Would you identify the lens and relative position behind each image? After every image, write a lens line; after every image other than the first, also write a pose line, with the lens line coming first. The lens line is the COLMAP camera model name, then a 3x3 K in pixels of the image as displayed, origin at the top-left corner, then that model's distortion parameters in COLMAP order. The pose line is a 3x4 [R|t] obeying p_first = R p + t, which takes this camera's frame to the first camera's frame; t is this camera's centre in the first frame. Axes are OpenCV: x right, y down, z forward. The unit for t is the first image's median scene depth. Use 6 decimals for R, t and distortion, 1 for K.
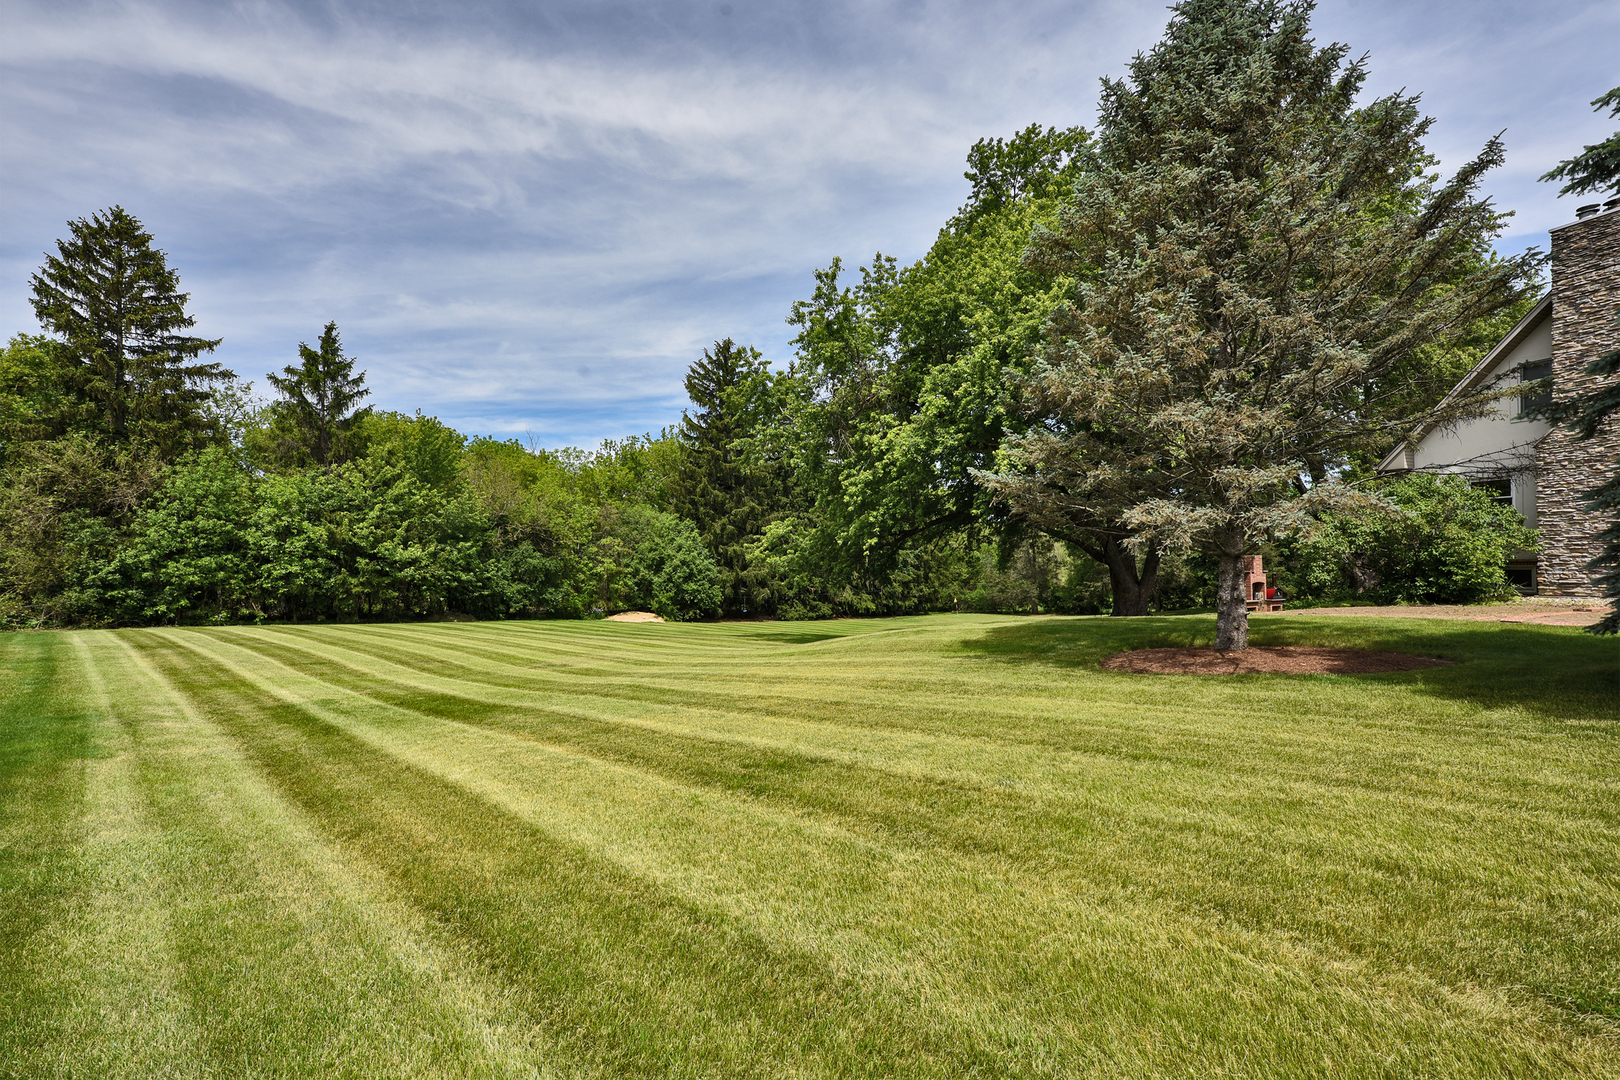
lens RADIAL K [[648.7, 0, 810.0], [0, 648.7, 540.0], [0, 0, 1]] dist [-0.000538, -0.000282]
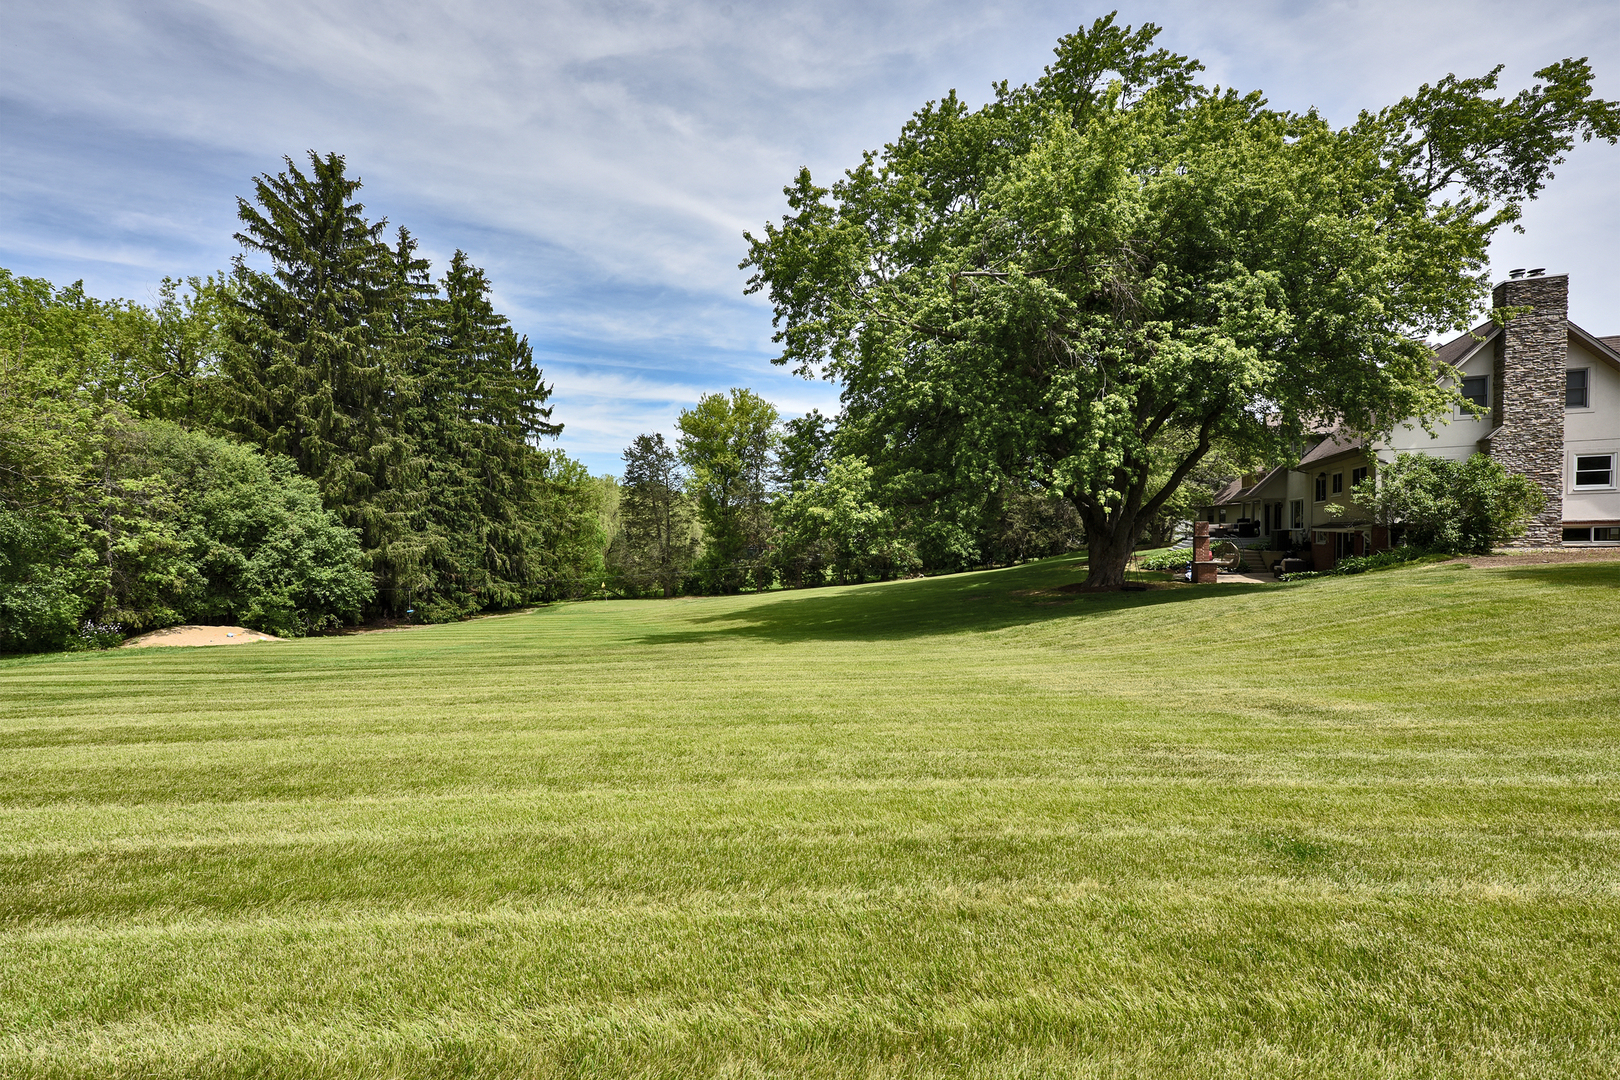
lens RADIAL K [[714.0, 0, 810.0], [0, 714.0, 540.0], [0, 0, 1]] dist [0.000290, -0.000022]
pose [[0.743114, 0.000487, 0.669165, -0.288314], [-0.020423, 0.999550, 0.021953, 0.019908], [-0.668853, -0.029980, 0.742790, 0.254973]]
